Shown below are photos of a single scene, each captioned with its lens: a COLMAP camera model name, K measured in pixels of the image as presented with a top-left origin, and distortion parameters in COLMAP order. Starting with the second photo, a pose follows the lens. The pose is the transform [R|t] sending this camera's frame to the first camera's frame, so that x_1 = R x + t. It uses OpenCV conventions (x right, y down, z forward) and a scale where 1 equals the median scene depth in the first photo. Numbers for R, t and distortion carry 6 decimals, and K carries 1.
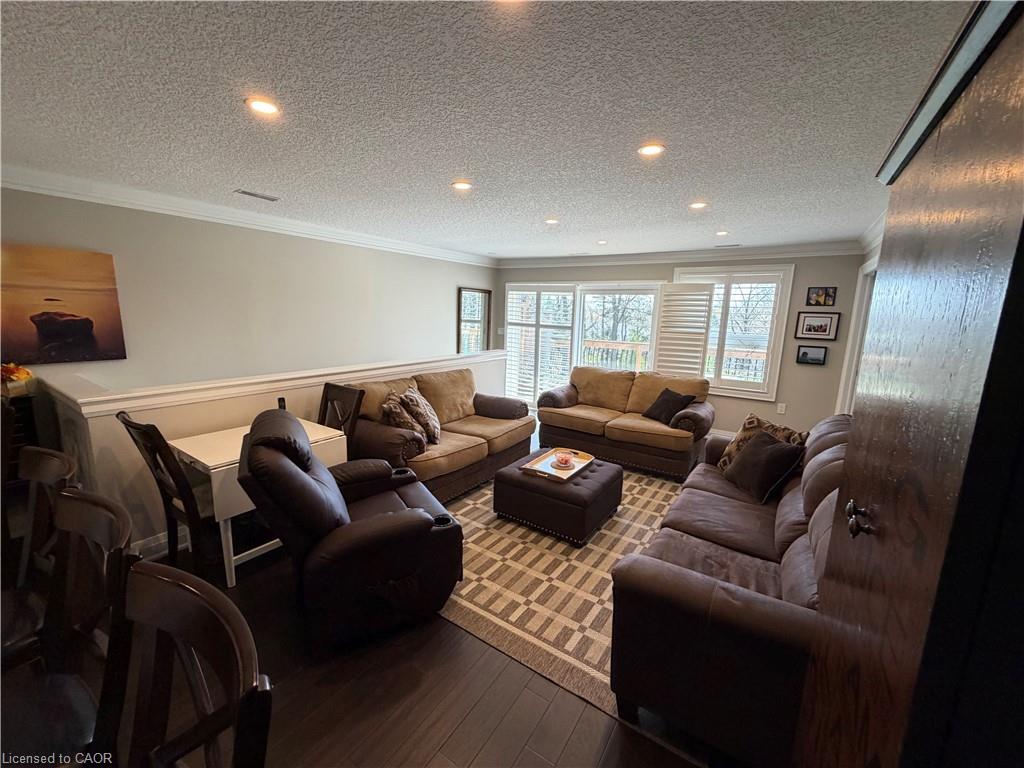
lens RADIAL K [[406.9, 0, 512.0], [0, 406.9, 384.0], [0, 0, 1]] dist [-0.001566, -0.000258]
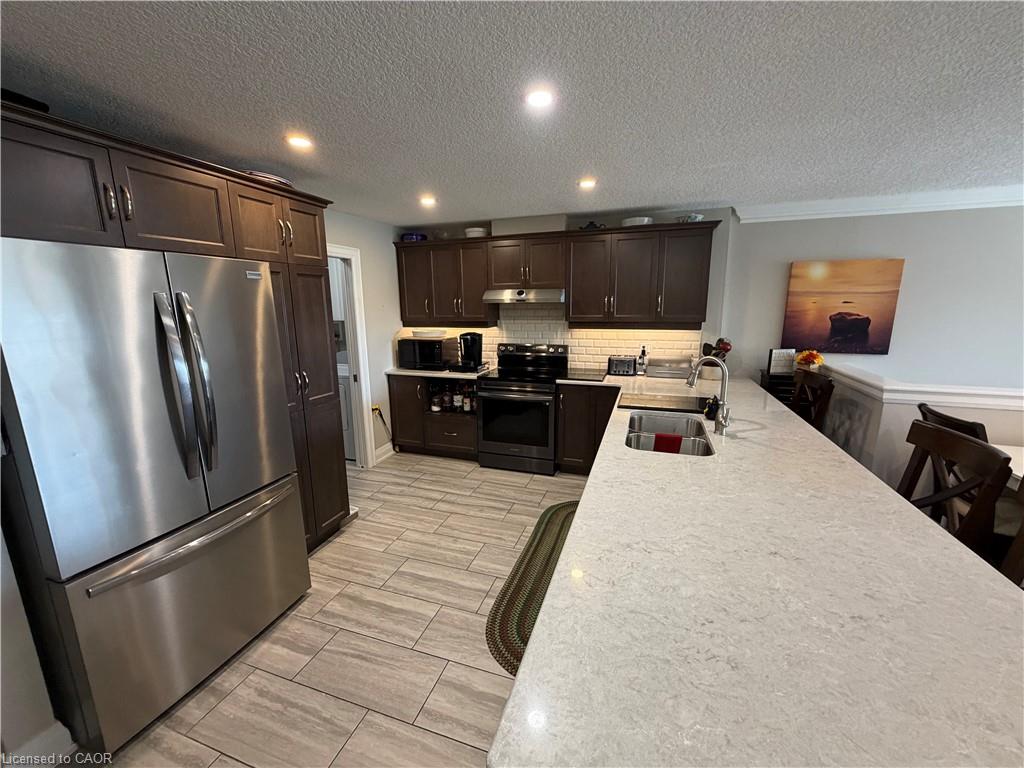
lens RADIAL K [[406.9, 0, 512.0], [0, 406.9, 384.0], [0, 0, 1]] dist [-0.001566, -0.000258]
pose [[0.260210, 0.162294, -0.951815, -0.102777], [-0.158756, 0.979548, 0.123622, 0.027078], [0.952411, 0.118938, 0.280654, -0.173162]]
